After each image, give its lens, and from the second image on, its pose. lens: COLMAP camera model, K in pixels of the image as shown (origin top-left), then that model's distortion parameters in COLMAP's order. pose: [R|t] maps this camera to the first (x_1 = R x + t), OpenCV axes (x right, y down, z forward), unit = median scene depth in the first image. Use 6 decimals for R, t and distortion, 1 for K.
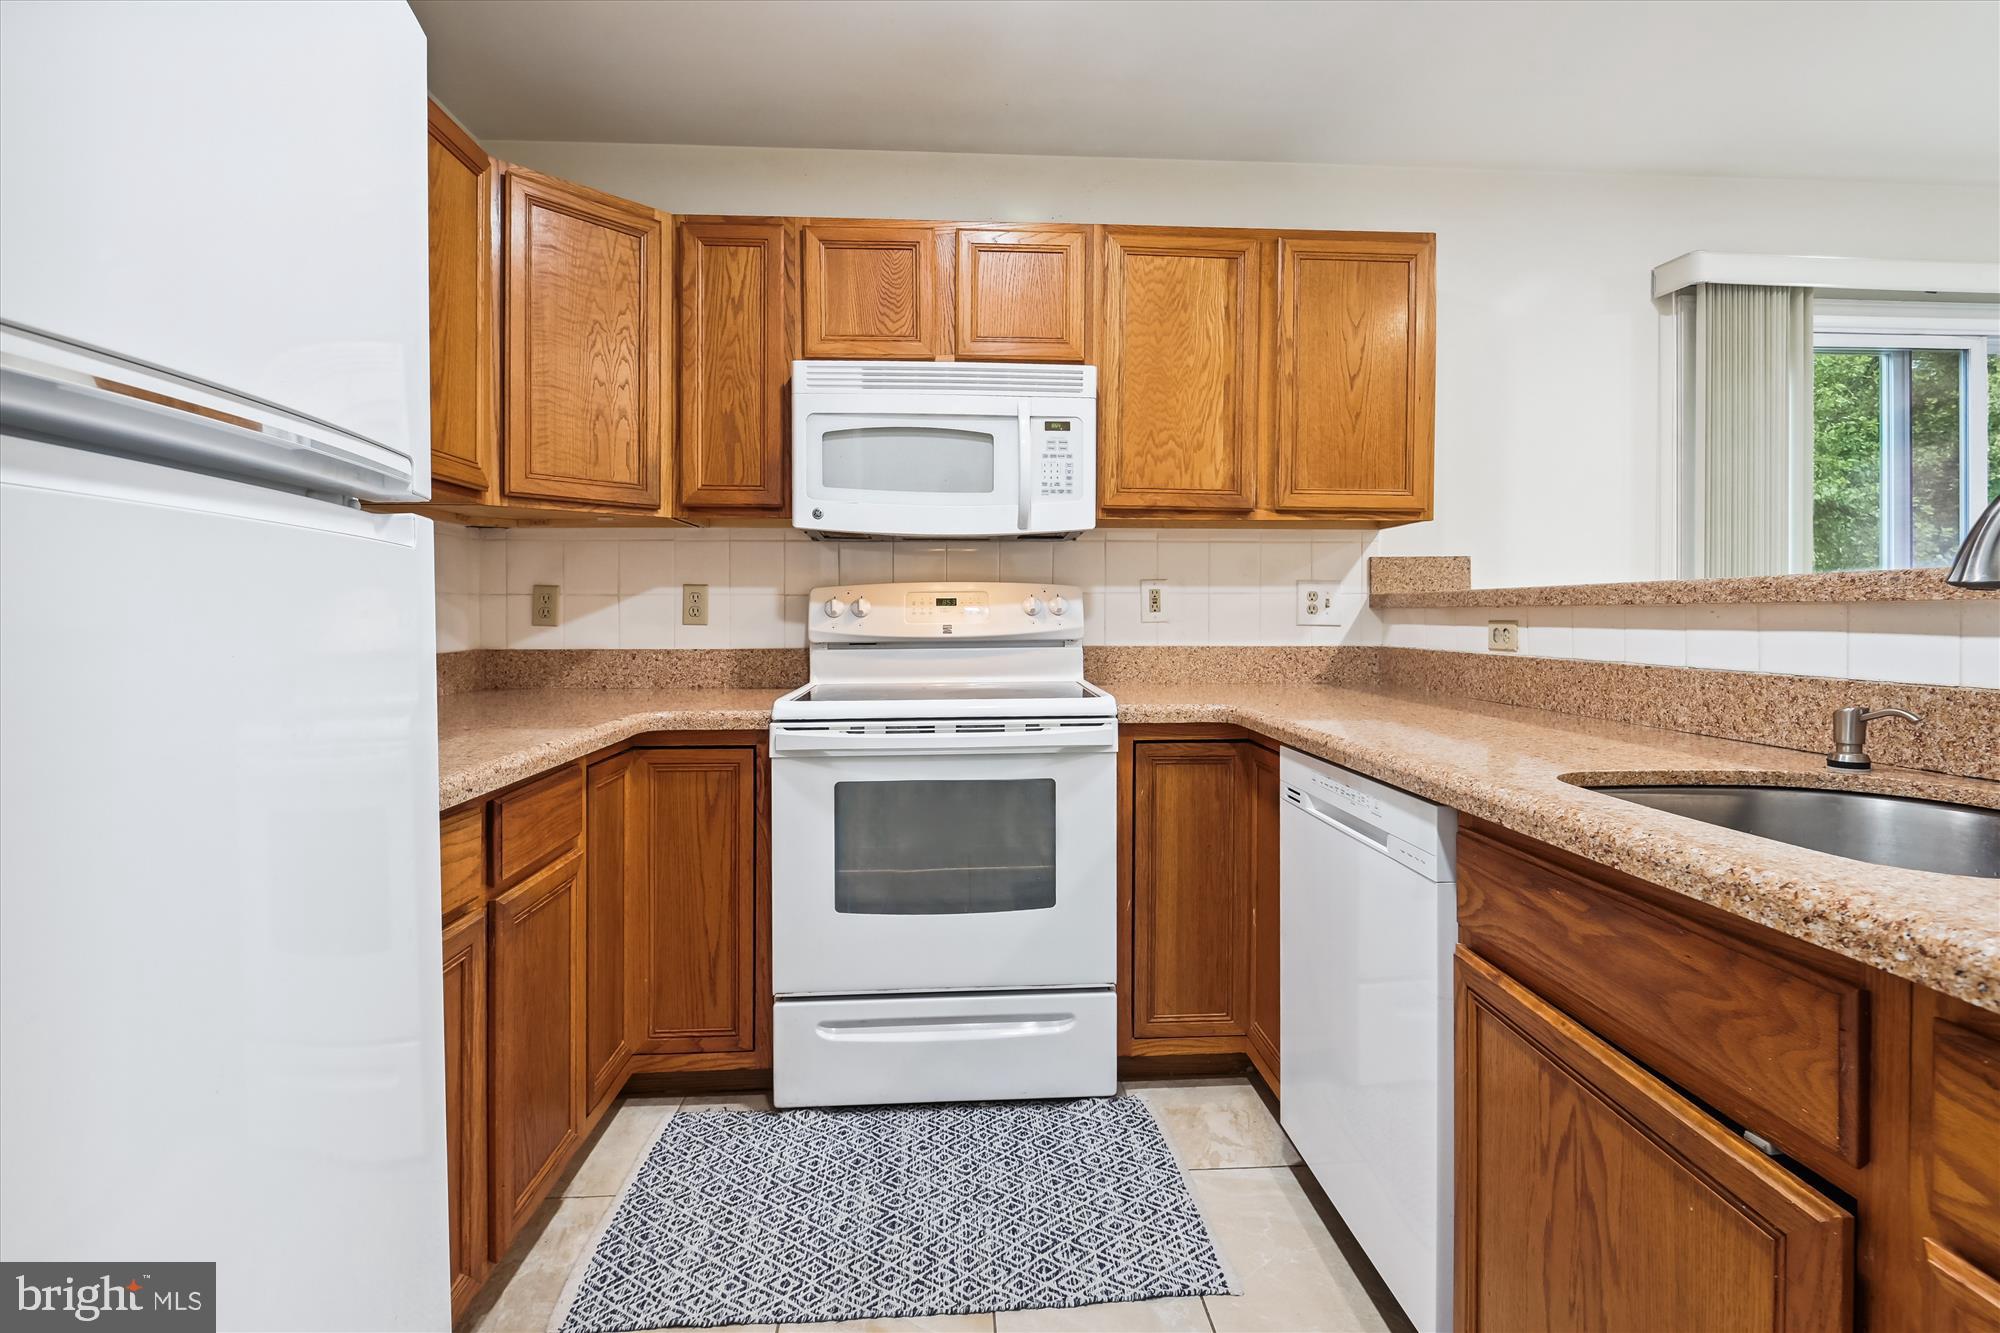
lens RADIAL K [[948.3, 0, 1008.7], [0, 948.3, 629.8], [0, 0, 1]] dist [0.000818, -0.001094]
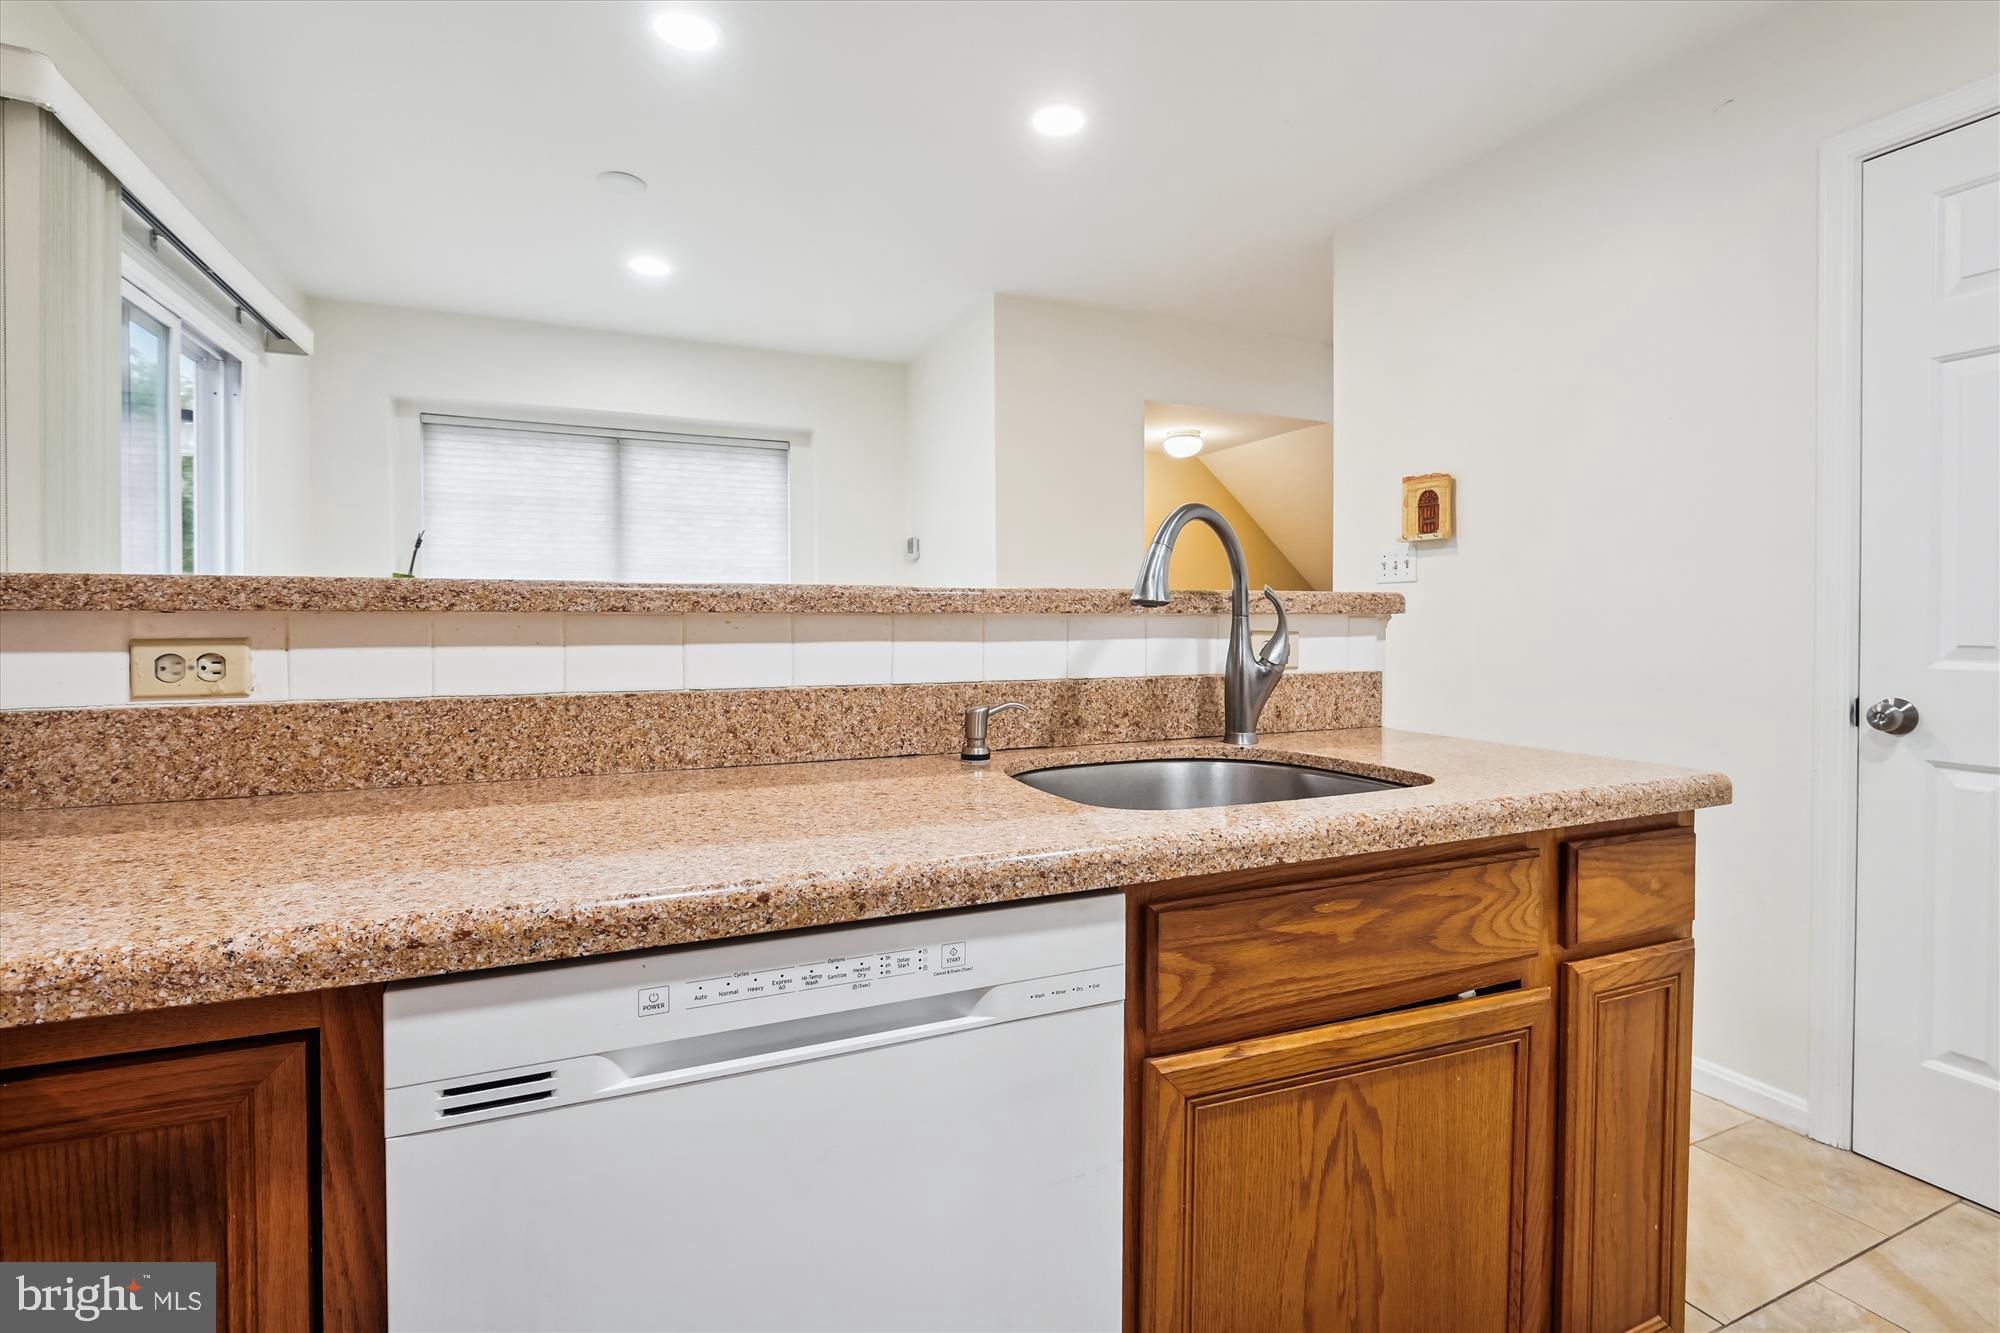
lens RADIAL K [[948.3, 0, 1008.7], [0, 948.3, 629.8], [0, 0, 1]] dist [0.000818, -0.001094]
pose [[-0.343624, -0.006847, 0.939082, -0.193150], [0.016665, 0.999771, 0.013388, -0.024359], [-0.938959, 0.020251, -0.343431, 1.342036]]
